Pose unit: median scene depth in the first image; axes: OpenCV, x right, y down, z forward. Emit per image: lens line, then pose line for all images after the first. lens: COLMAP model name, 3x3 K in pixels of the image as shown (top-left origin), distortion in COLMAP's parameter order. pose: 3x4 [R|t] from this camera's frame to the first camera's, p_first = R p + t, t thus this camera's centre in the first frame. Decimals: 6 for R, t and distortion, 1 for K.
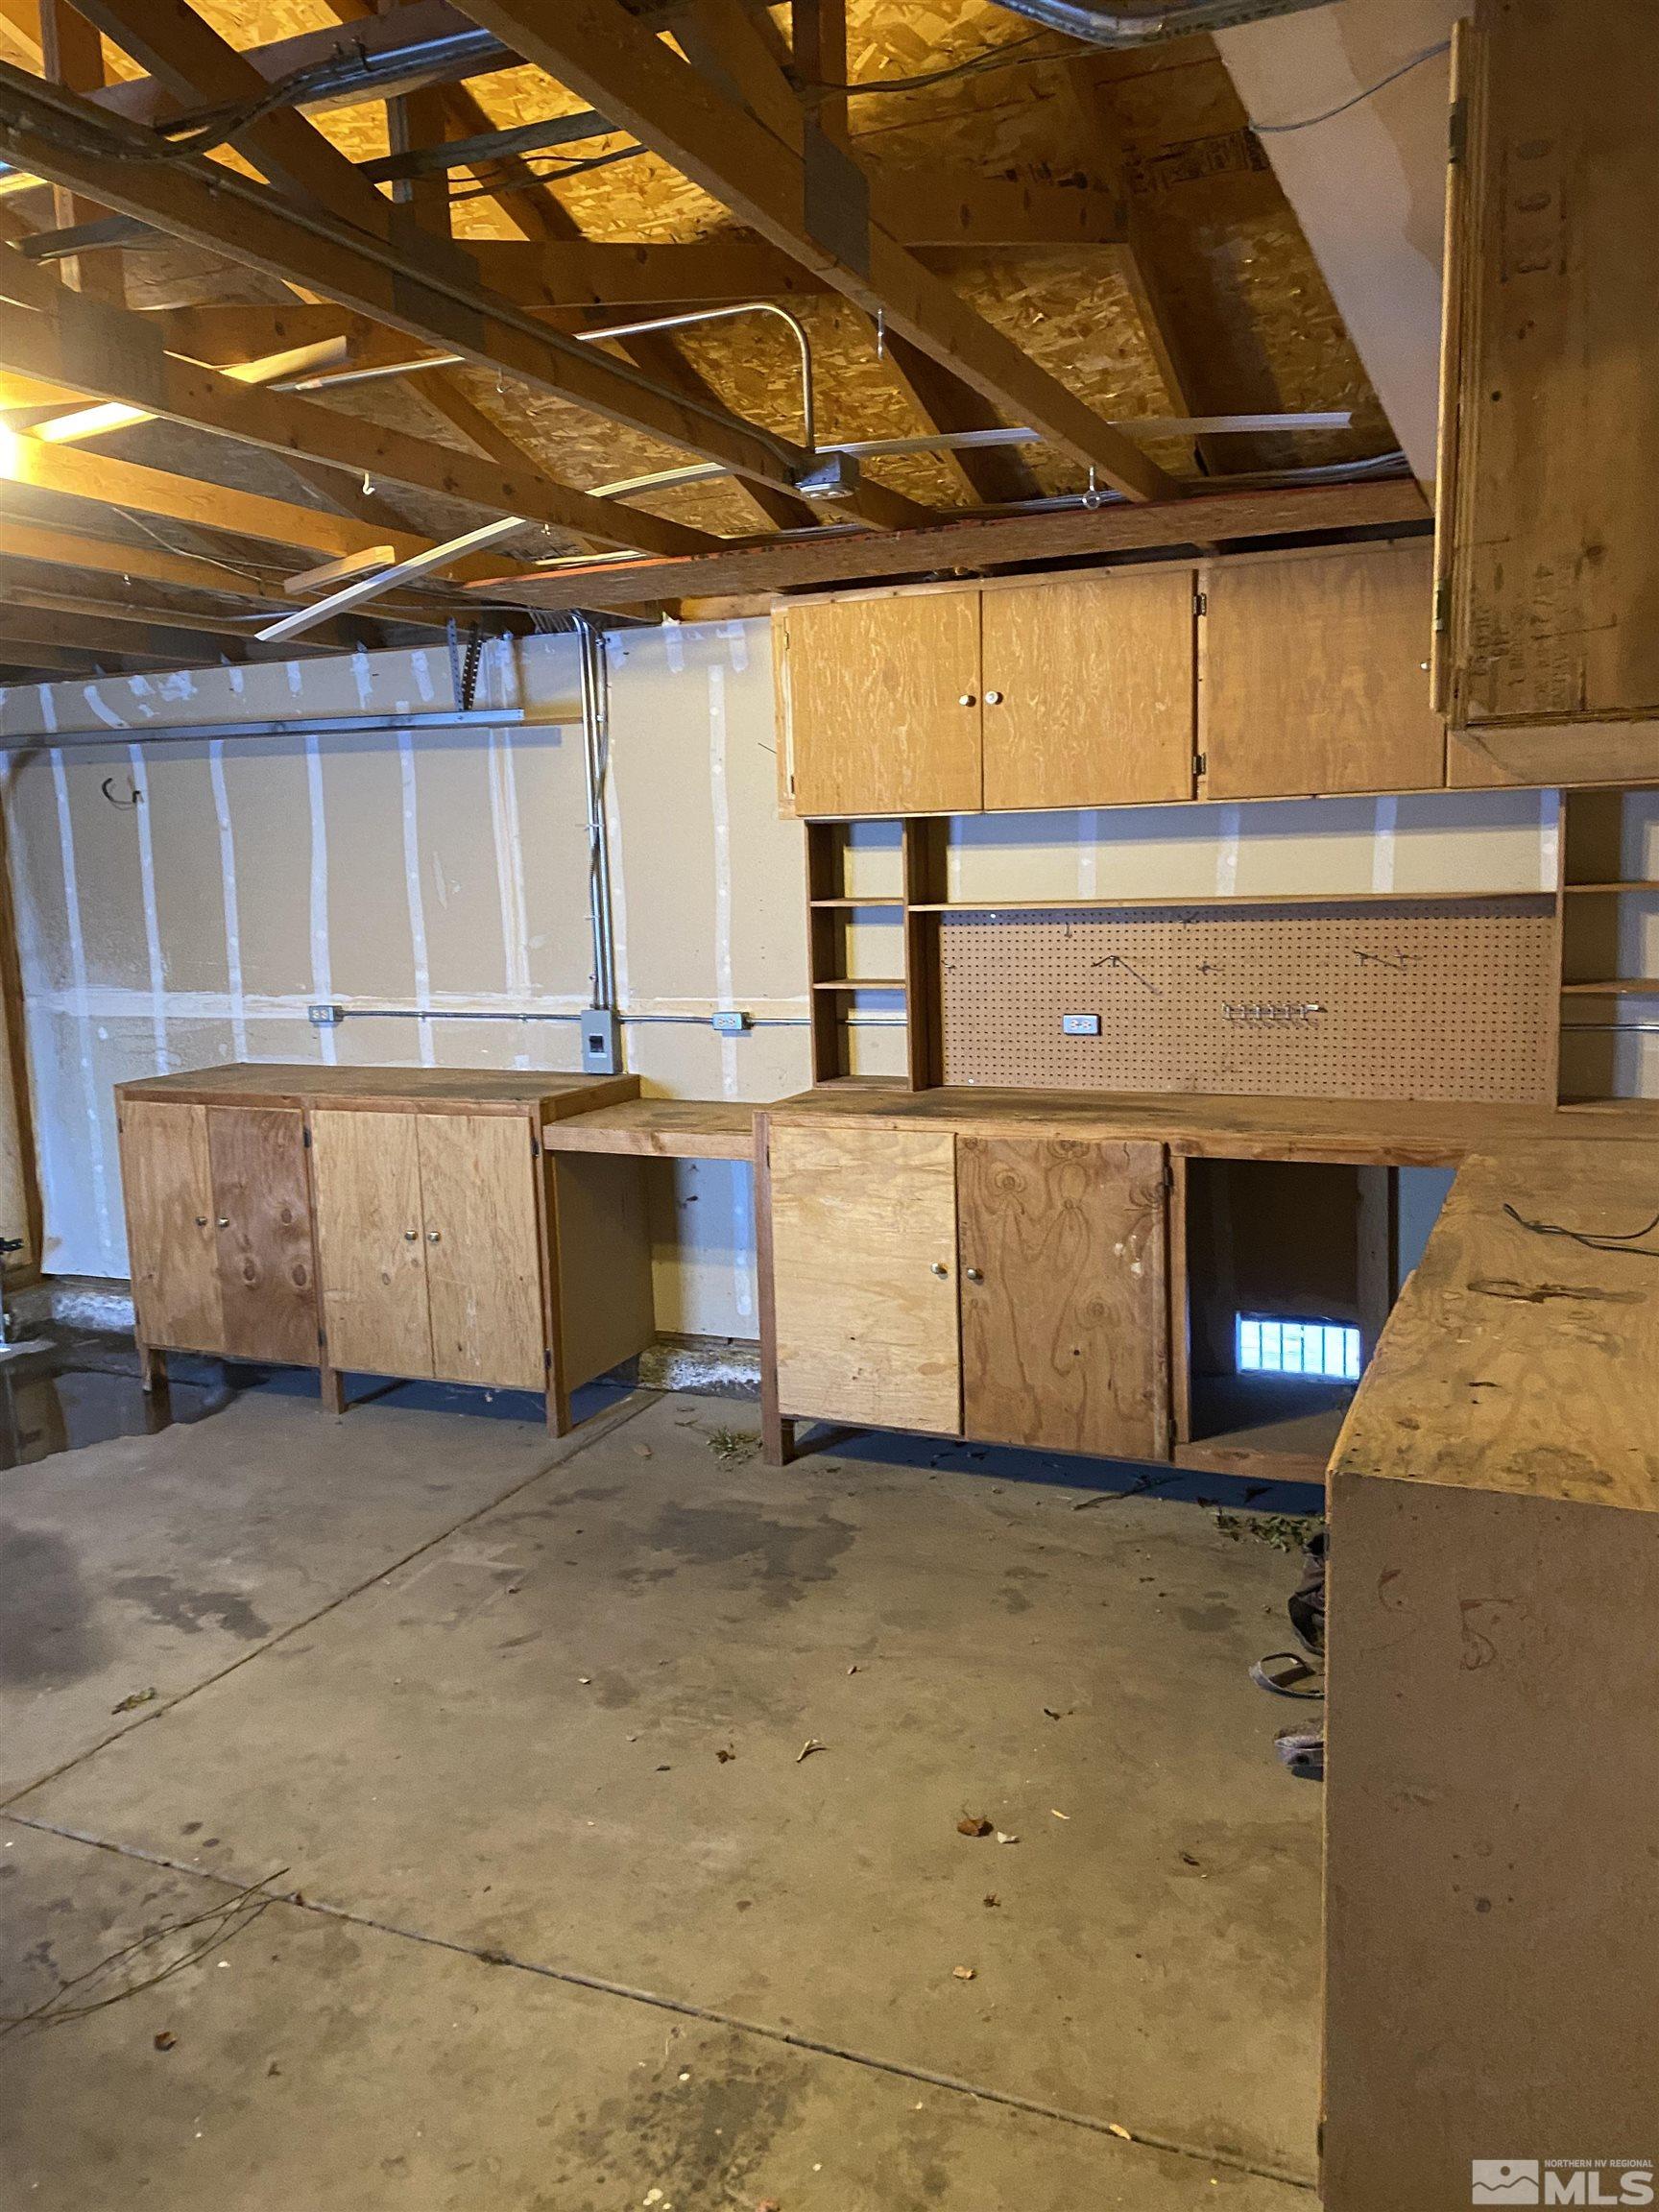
lens RADIAL K [[1665.7, 0, 829.5], [0, 1665.7, 1106.0], [0, 0, 1]] dist [0.064437, -0.066195]
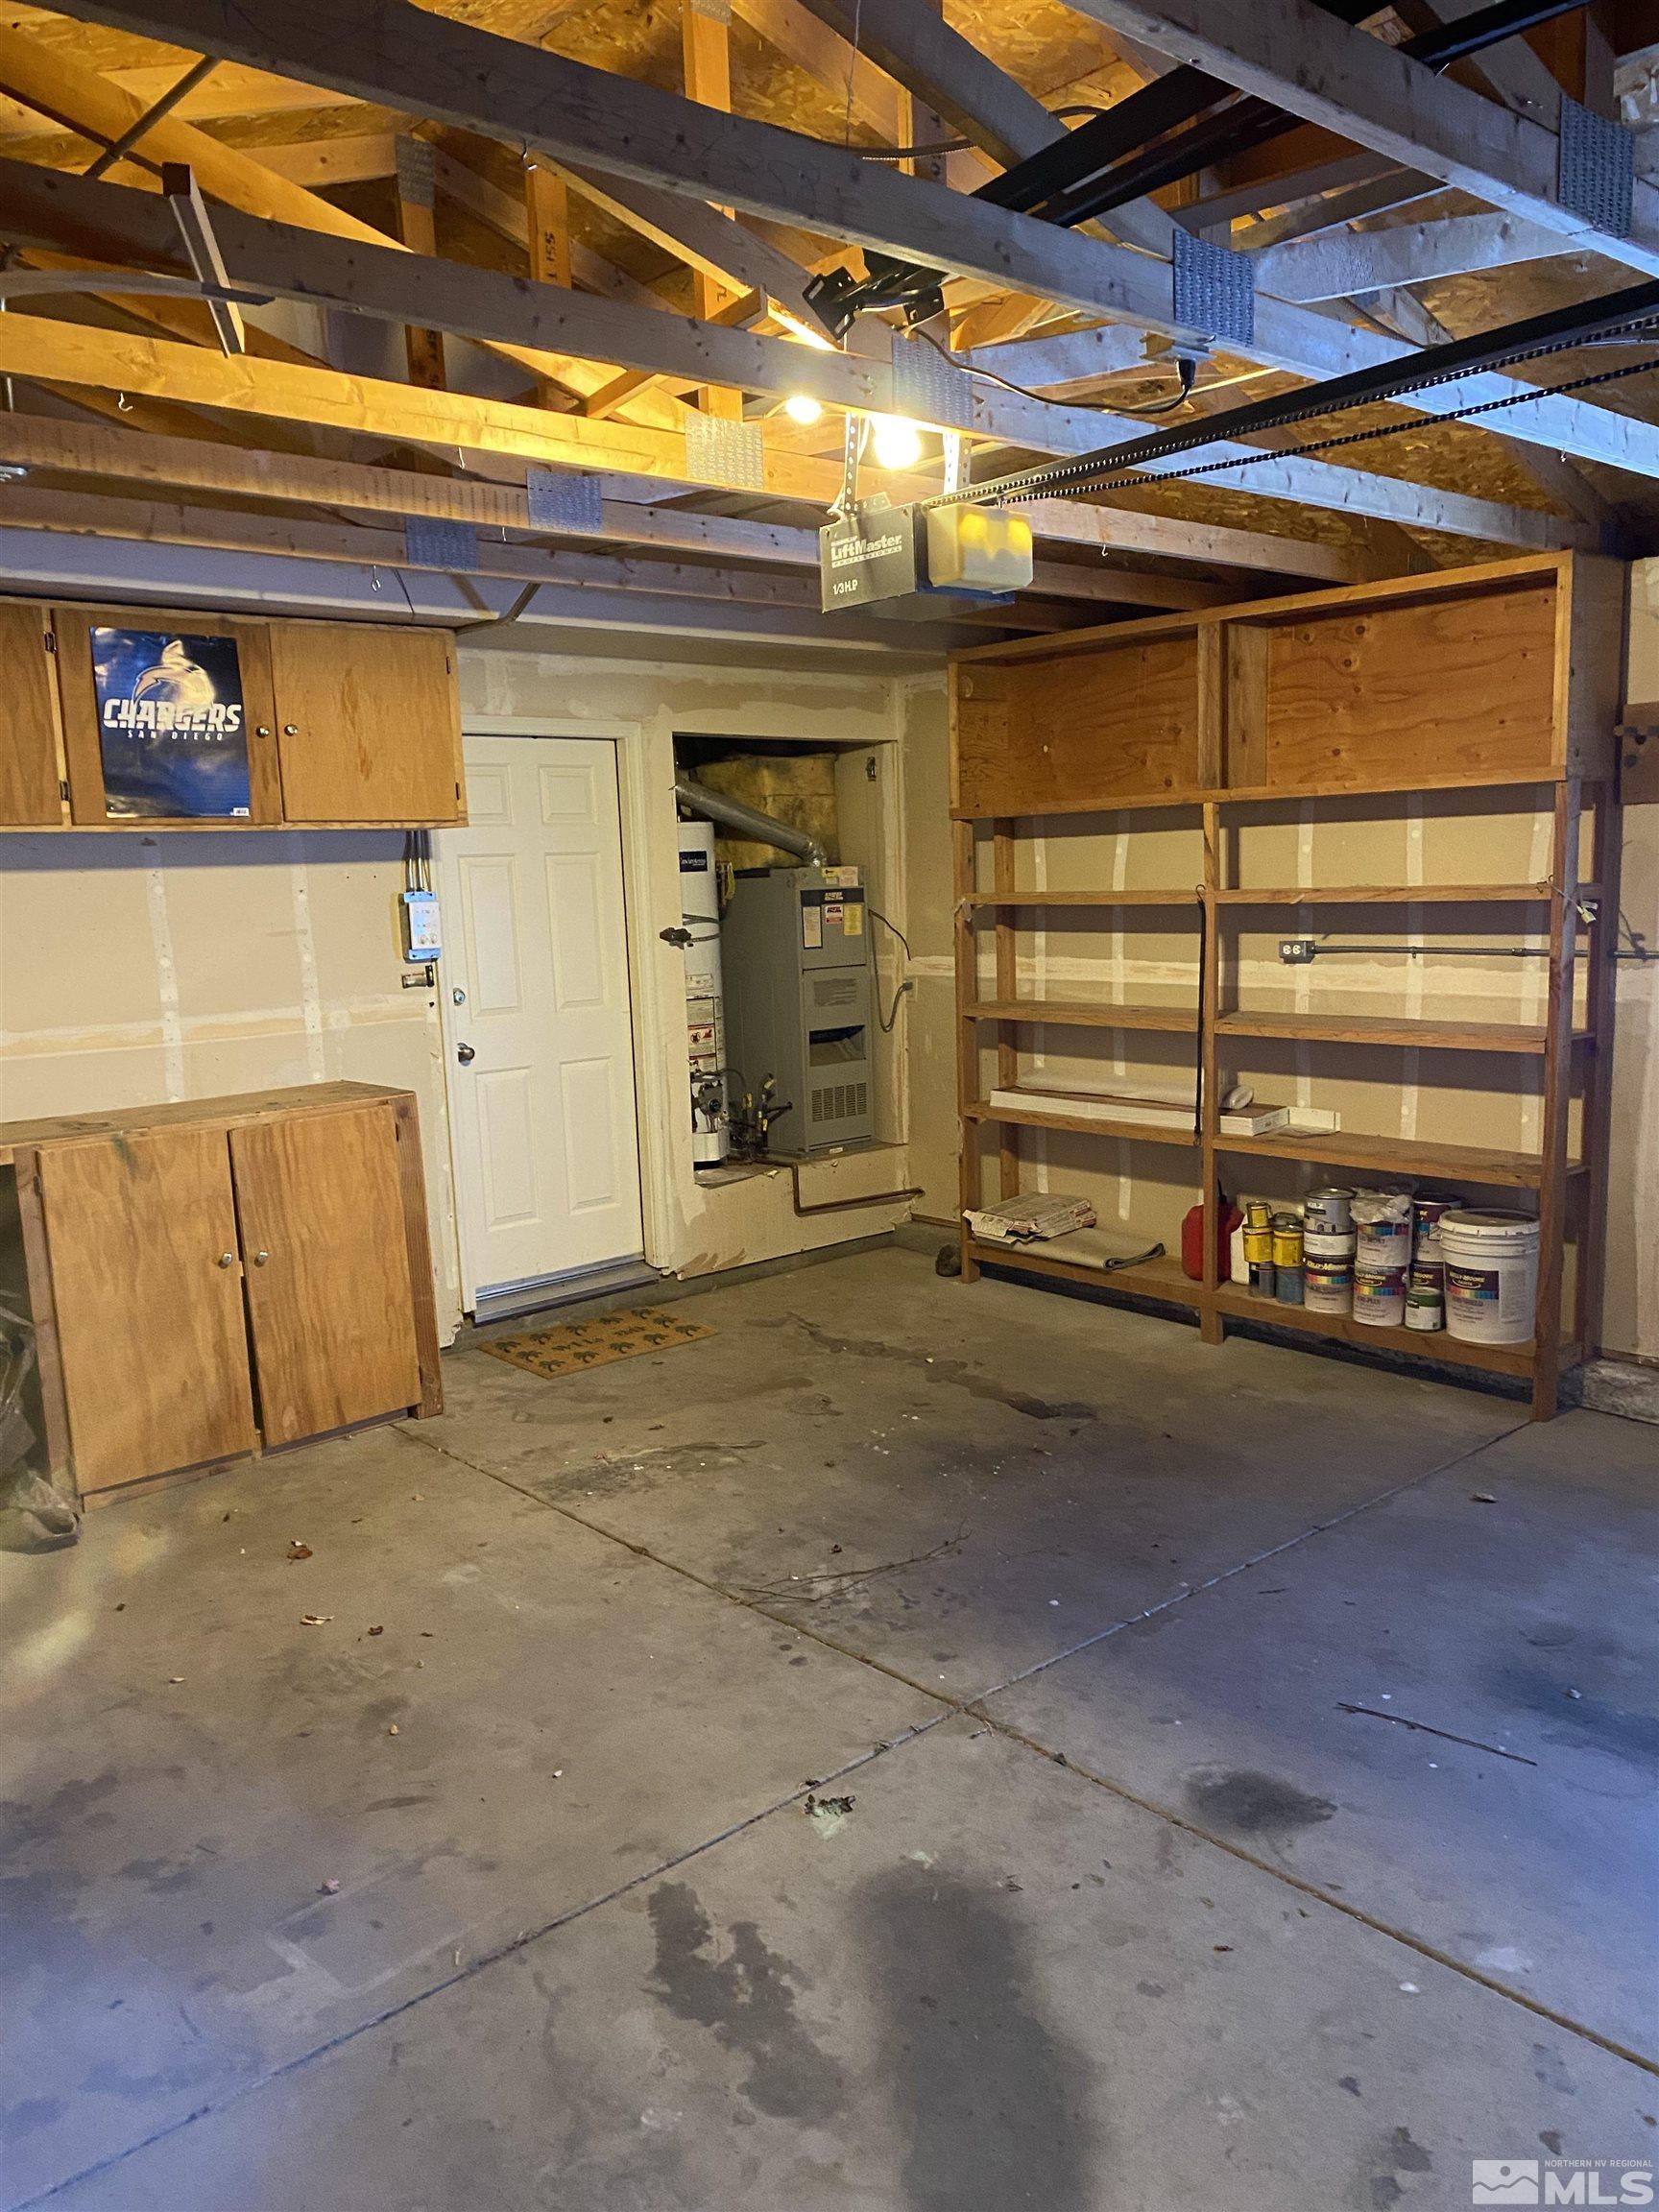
lens RADIAL K [[1665.7, 0, 829.5], [0, 1665.7, 1106.0], [0, 0, 1]] dist [0.064437, -0.066195]
pose [[-0.903538, -0.000591, 0.428508, -0.843171], [0.125519, 0.955771, 0.265983, -0.227235], [-0.409712, 0.294111, -0.863501, 1.773672]]
